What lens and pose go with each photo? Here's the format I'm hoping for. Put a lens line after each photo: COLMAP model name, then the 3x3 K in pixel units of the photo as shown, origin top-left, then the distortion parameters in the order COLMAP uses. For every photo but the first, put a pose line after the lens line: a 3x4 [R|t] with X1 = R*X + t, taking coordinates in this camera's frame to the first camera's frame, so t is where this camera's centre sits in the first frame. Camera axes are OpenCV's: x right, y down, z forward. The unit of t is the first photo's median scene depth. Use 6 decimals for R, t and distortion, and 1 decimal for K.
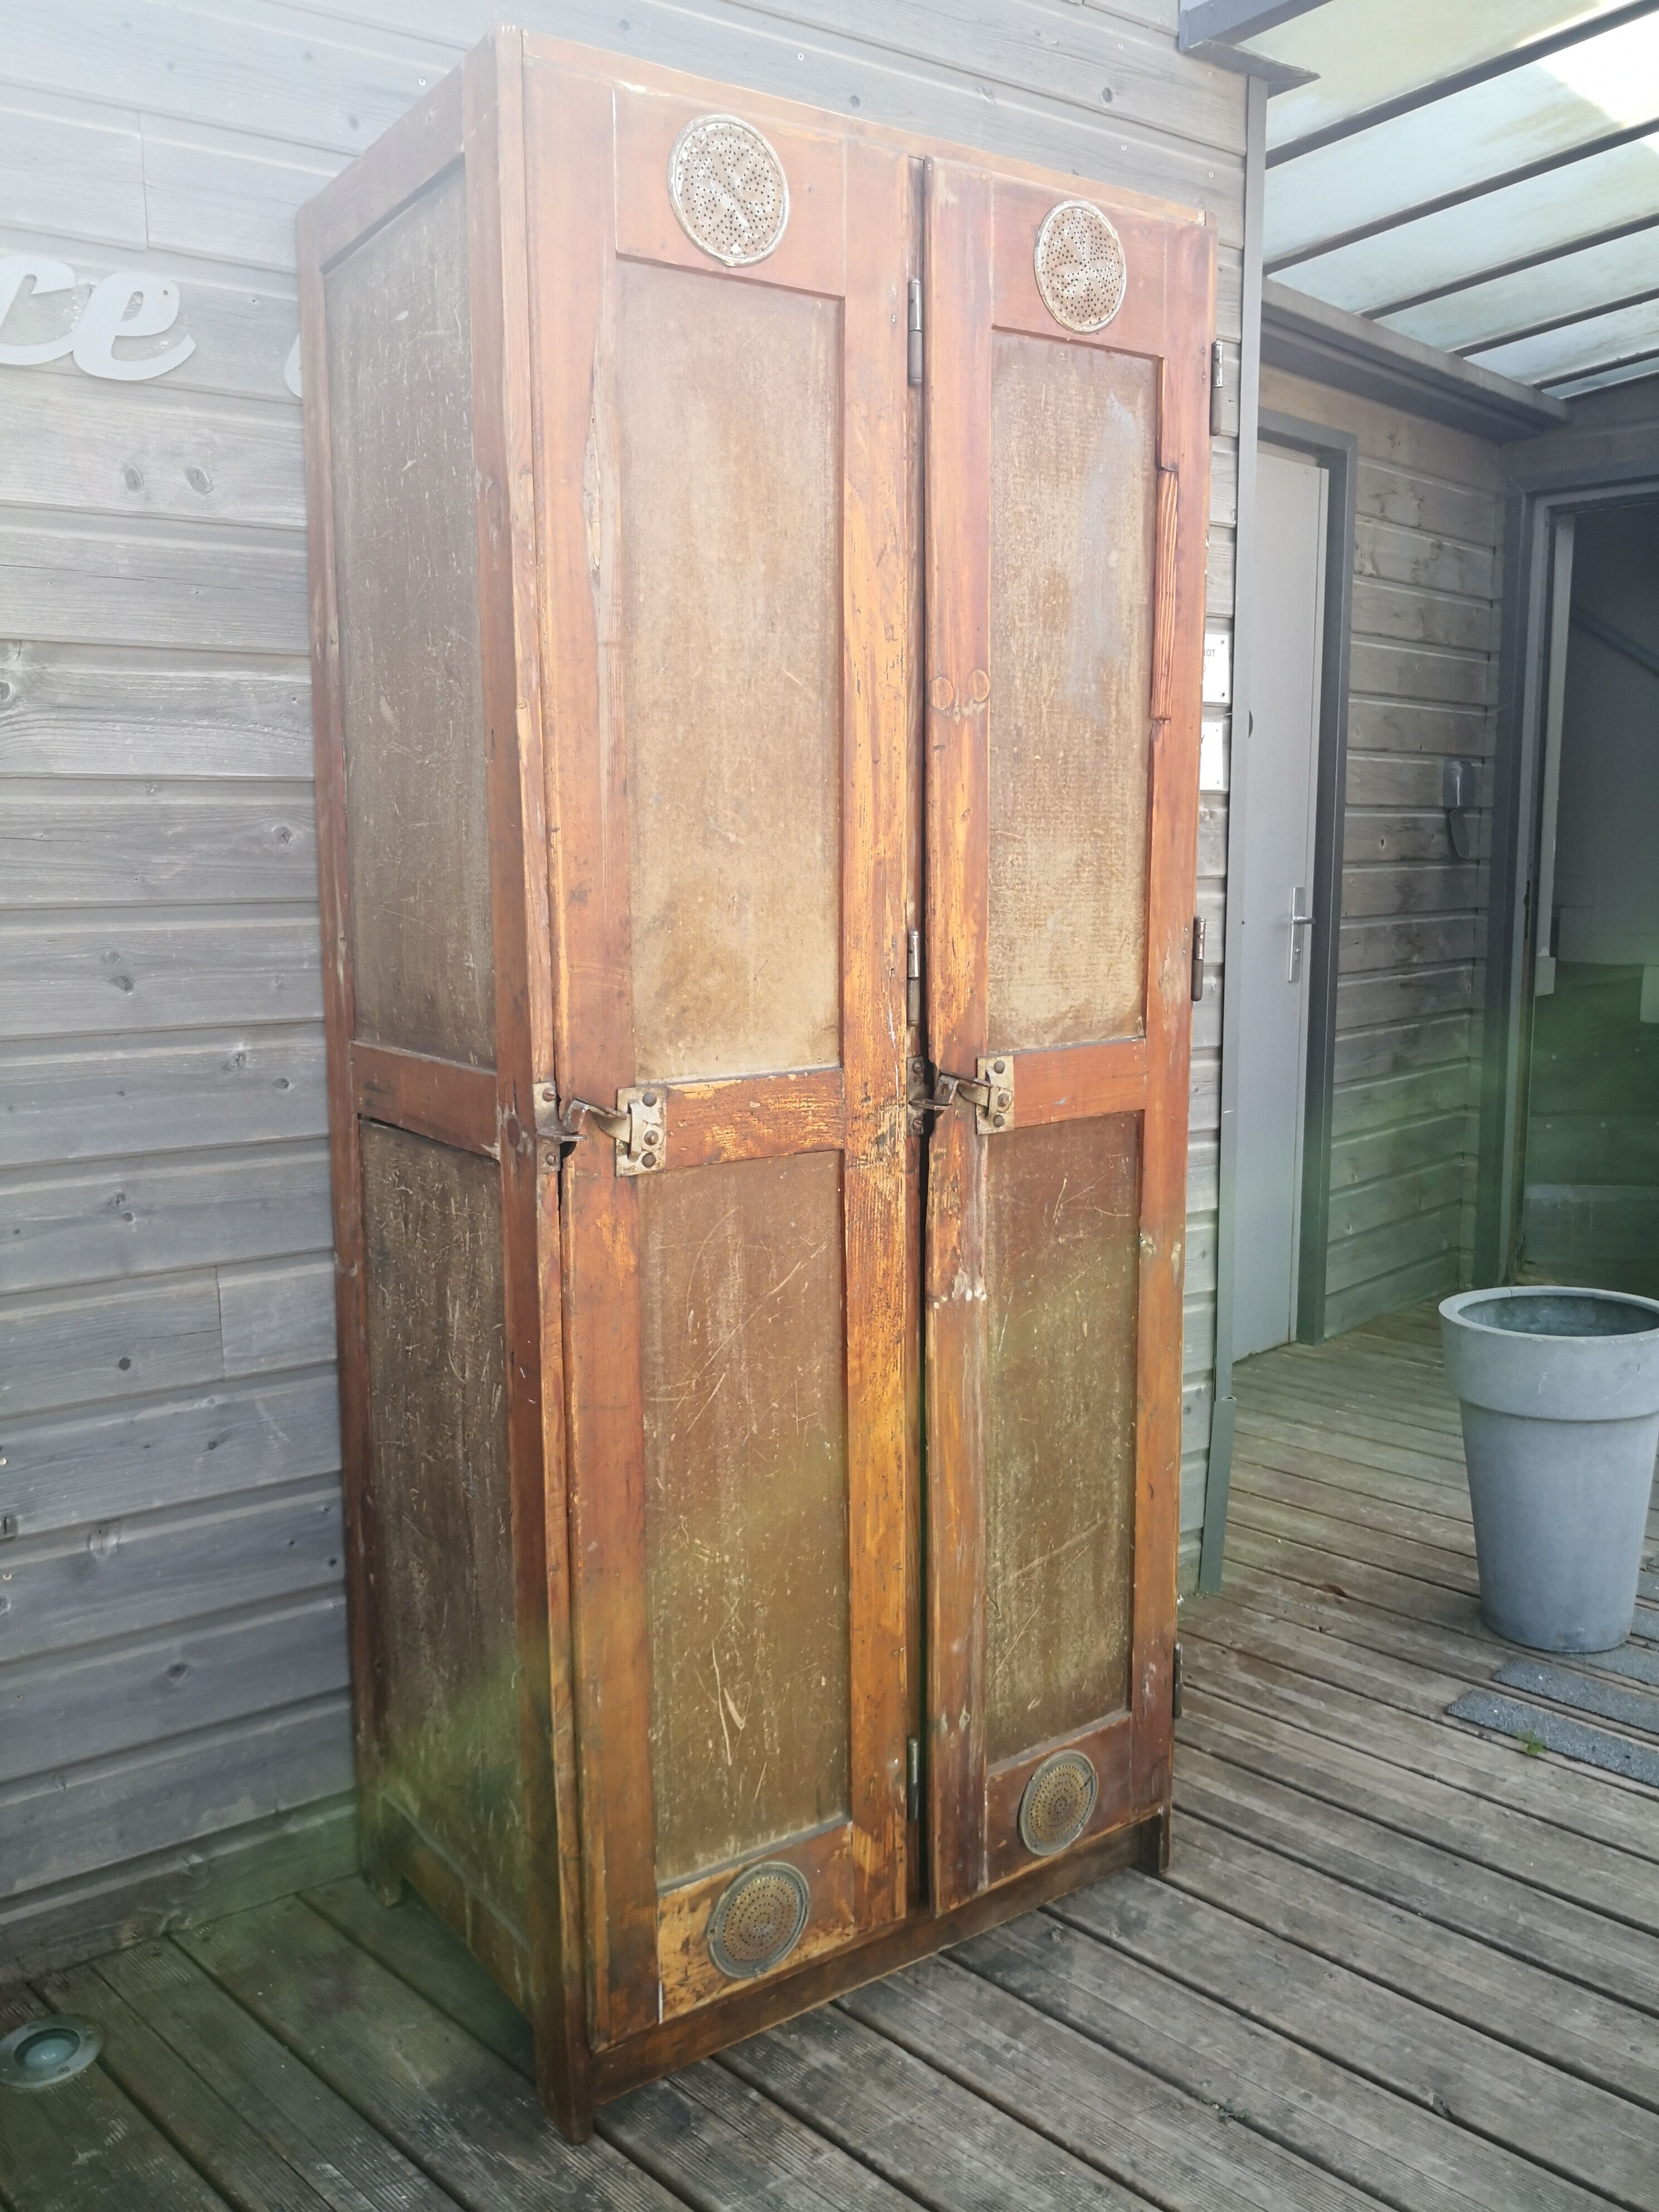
lens RADIAL K [[1790.2, 0, 815.6], [0, 1790.2, 1100.5], [0, 0, 1]] dist [0.018386, -0.045517]
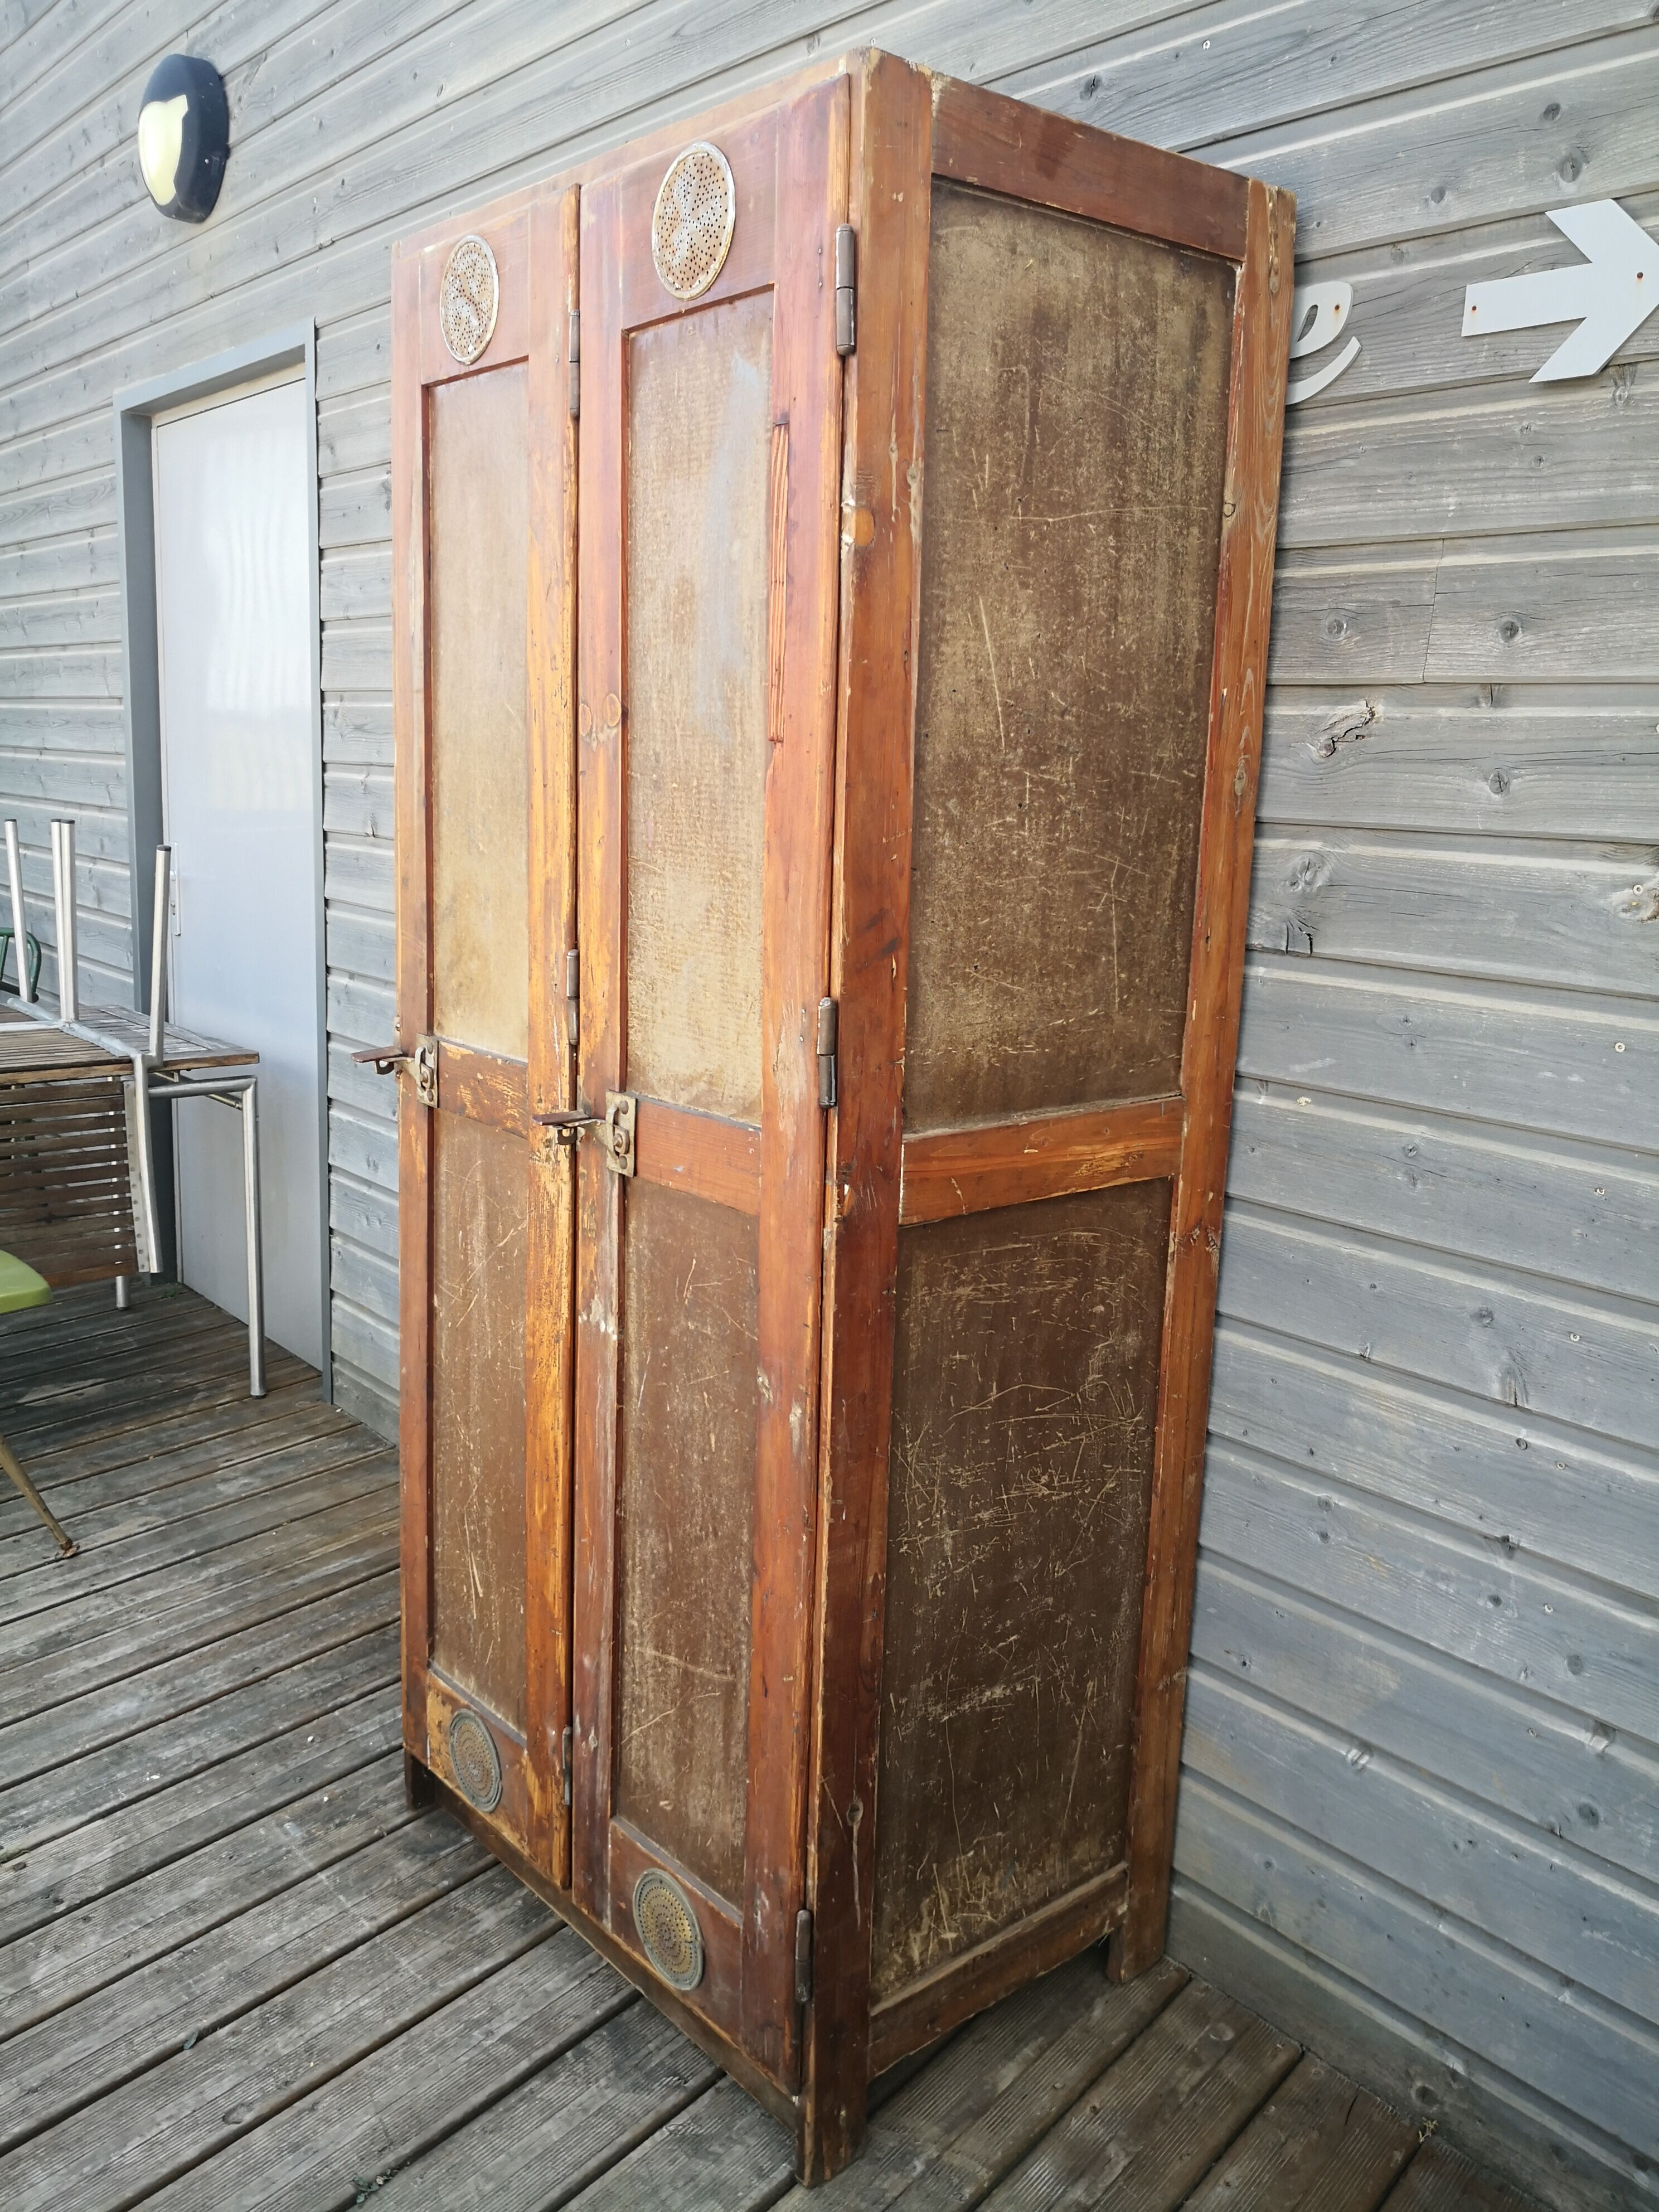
lens RADIAL K [[1790.2, 0, 826.6], [0, 1790.2, 1107.2], [0, 0, 1]] dist [0.018386, -0.045517]
pose [[0.100658, 0.197339, -0.975154, 1.023973], [-0.183293, 0.967034, 0.176776, -0.204525], [0.977892, 0.160945, 0.133510, 0.963511]]
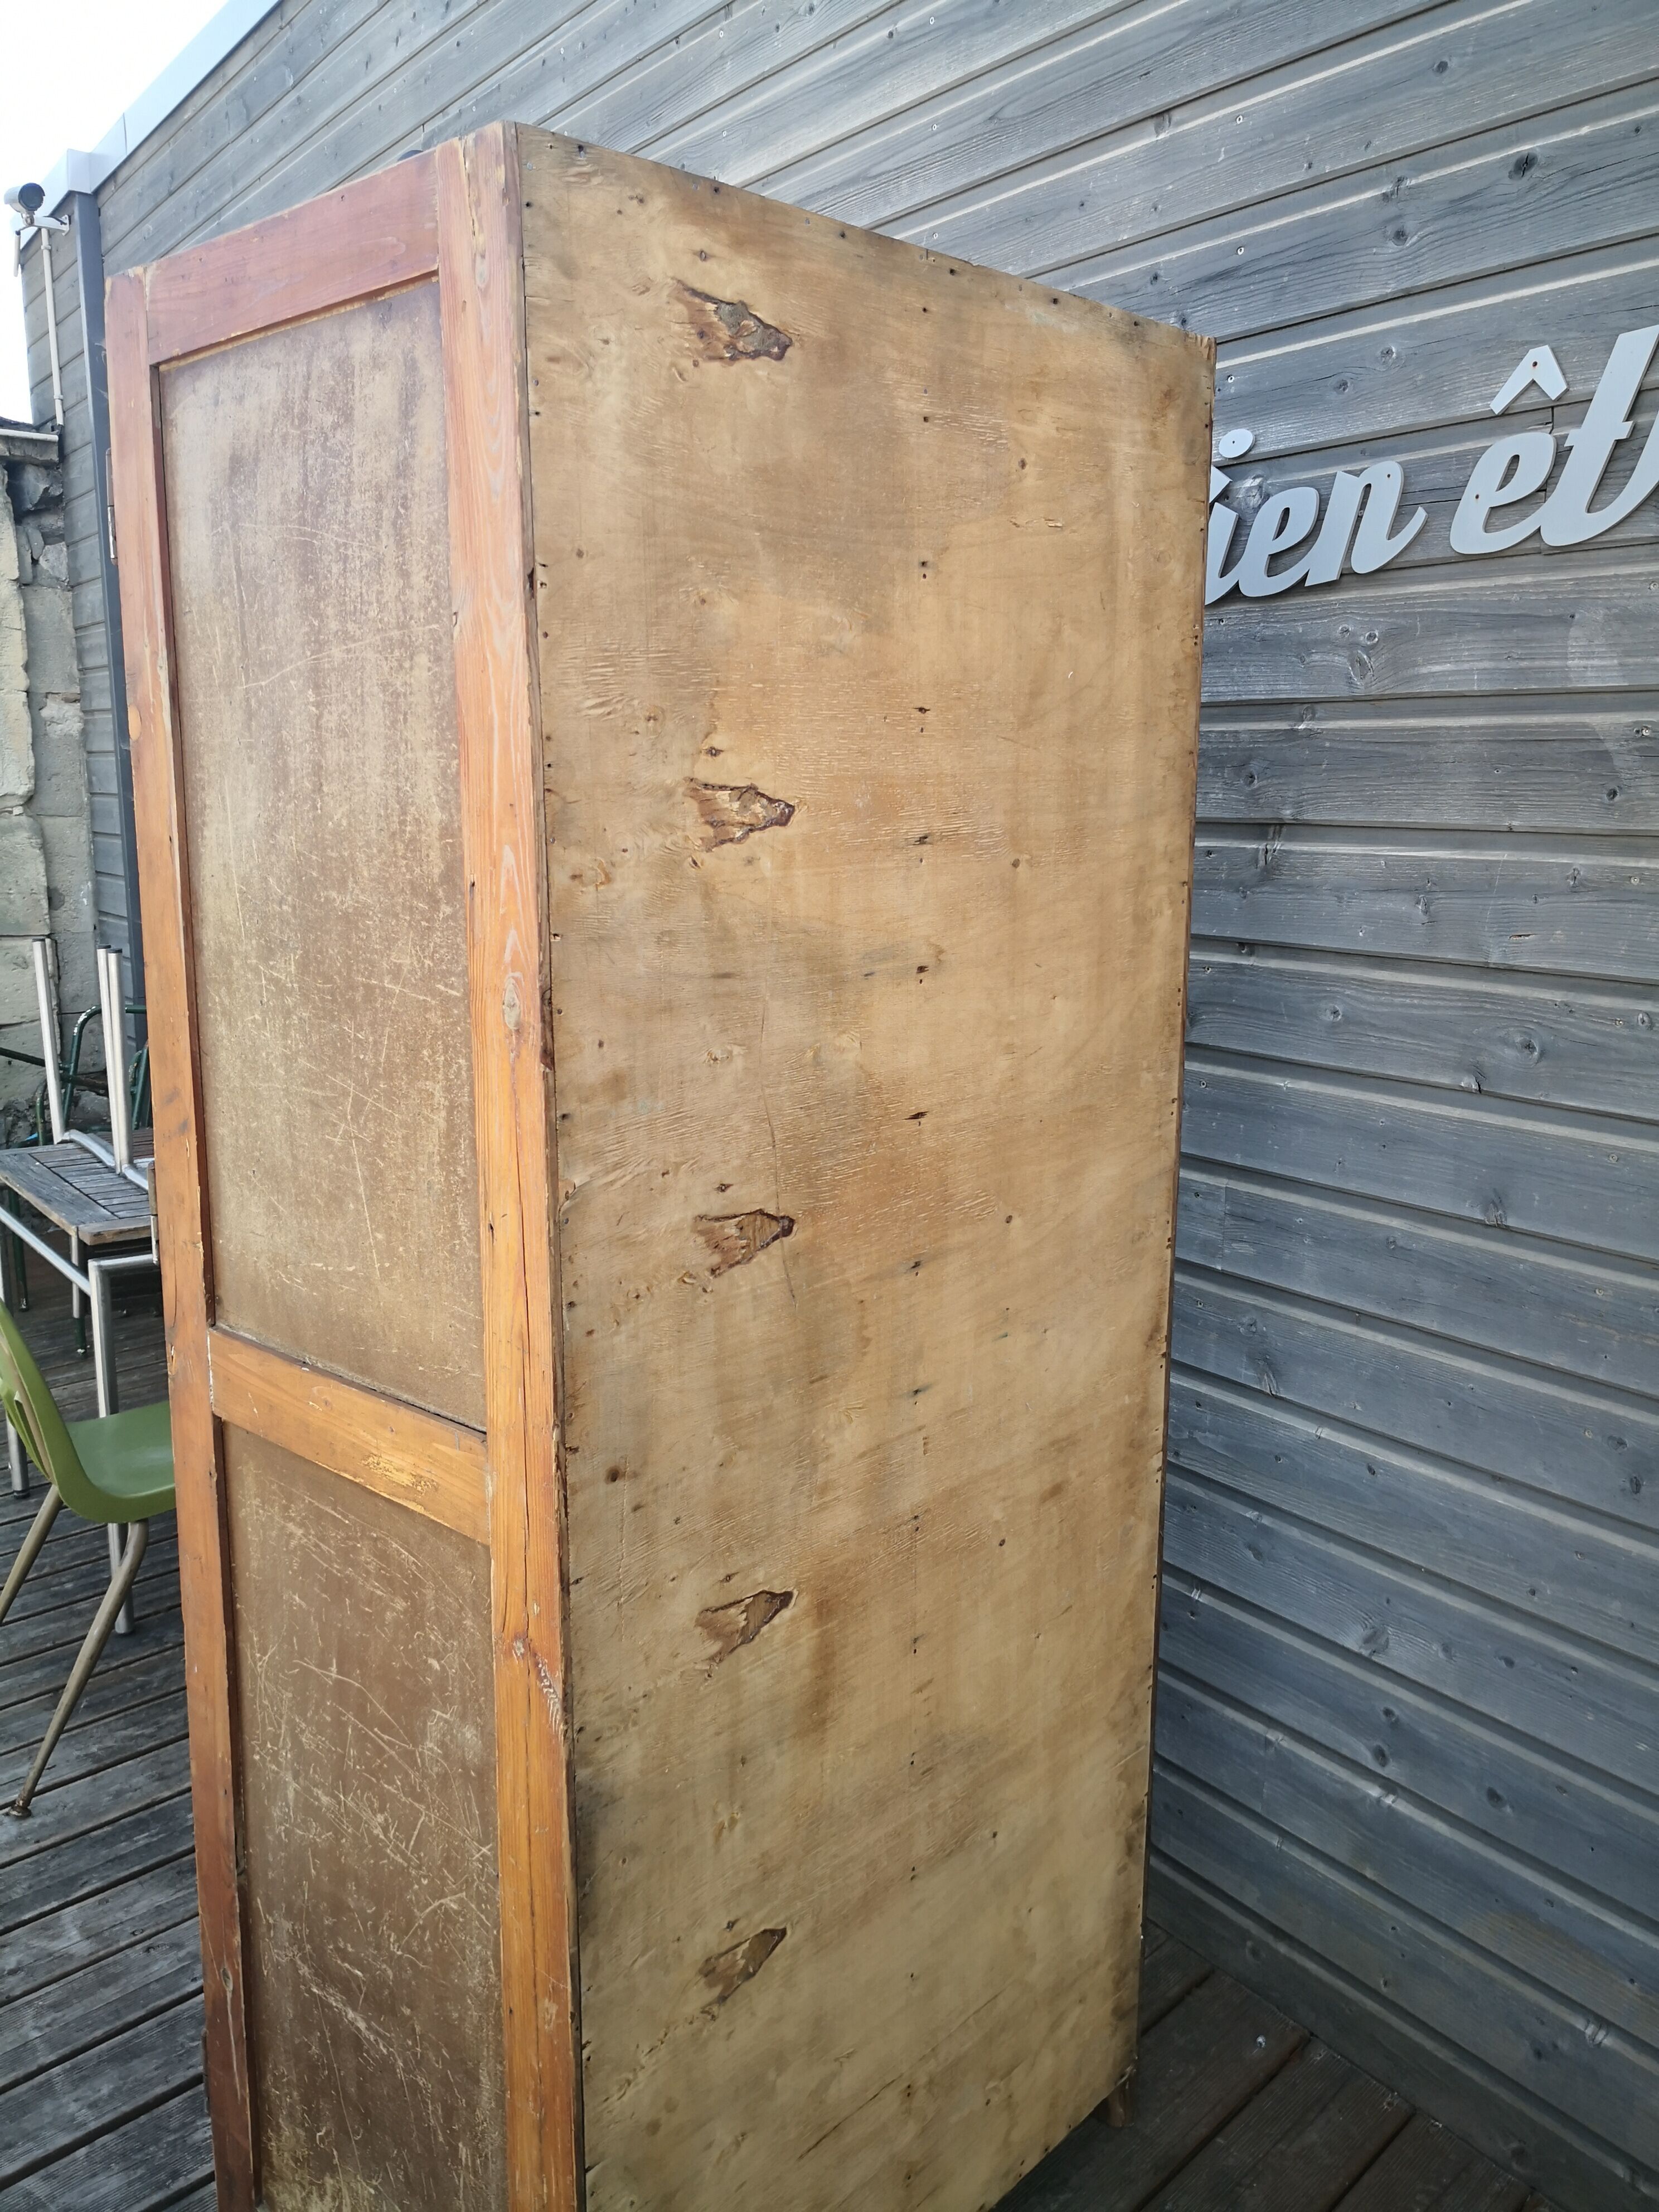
lens RADIAL K [[1790.2, 0, 817.0], [0, 1790.2, 1075.8], [0, 0, 1]] dist [0.018386, -0.045517]
pose [[-0.970080, 0.042954, -0.238954, 0.126379], [-0.036726, 0.946936, 0.319317, -0.430256], [0.239990, 0.318539, -0.917027, 1.902115]]
